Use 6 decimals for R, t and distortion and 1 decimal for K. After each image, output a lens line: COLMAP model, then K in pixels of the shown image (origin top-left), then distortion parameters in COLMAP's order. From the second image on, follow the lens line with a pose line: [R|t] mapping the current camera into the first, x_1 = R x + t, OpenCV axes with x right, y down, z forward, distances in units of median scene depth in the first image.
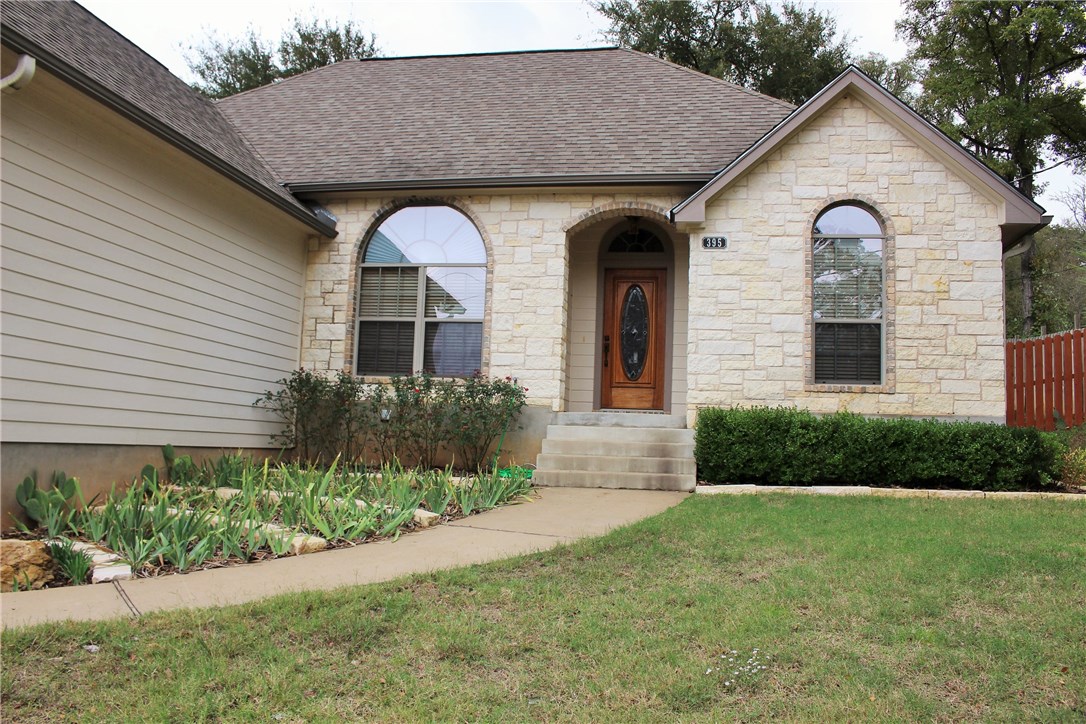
lens RADIAL K [[904.4, 0, 544.7], [0, 904.4, 371.0], [0, 0, 1]] dist [-0.155924, 0.113773]
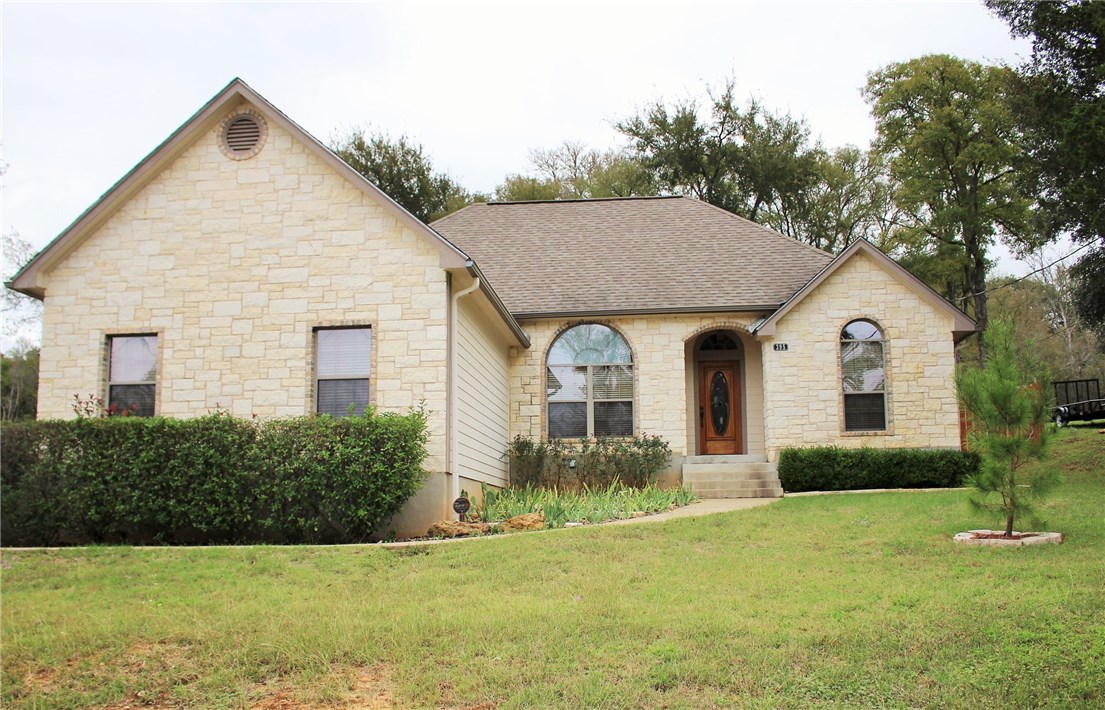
lens RADIAL K [[1014.1, 0, 553.3], [0, 1014.1, 406.1], [0, 0, 1]] dist [-0.128109, 0.001181]
pose [[0.996638, -0.036283, 0.073465, -0.364488], [0.038708, 0.998743, -0.031854, 0.005568], [-0.072217, 0.034591, 0.996789, -0.794747]]
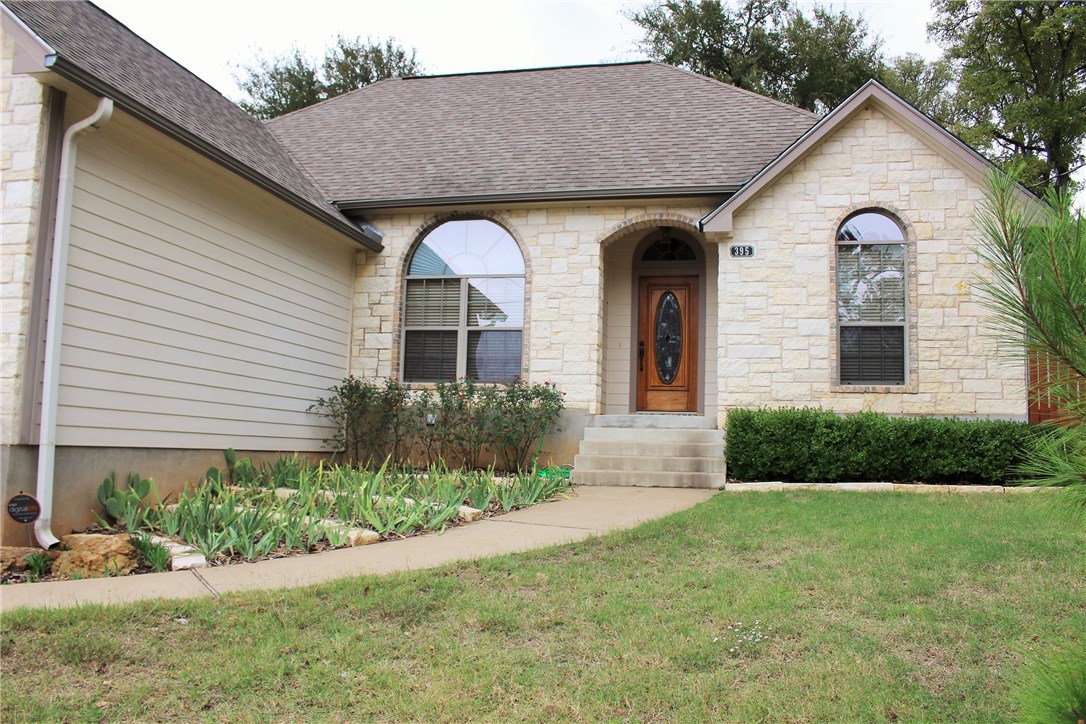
lens RADIAL K [[909.6, 0, 543.0], [0, 909.6, 362.0], [0, 0, 1]] dist [-0.155041, 0.111653]
pose [[0.998637, -0.012795, -0.050604, 0.009429], [0.012085, 0.999825, -0.014313, -0.001647], [0.050778, 0.013682, 0.998616, -0.059712]]
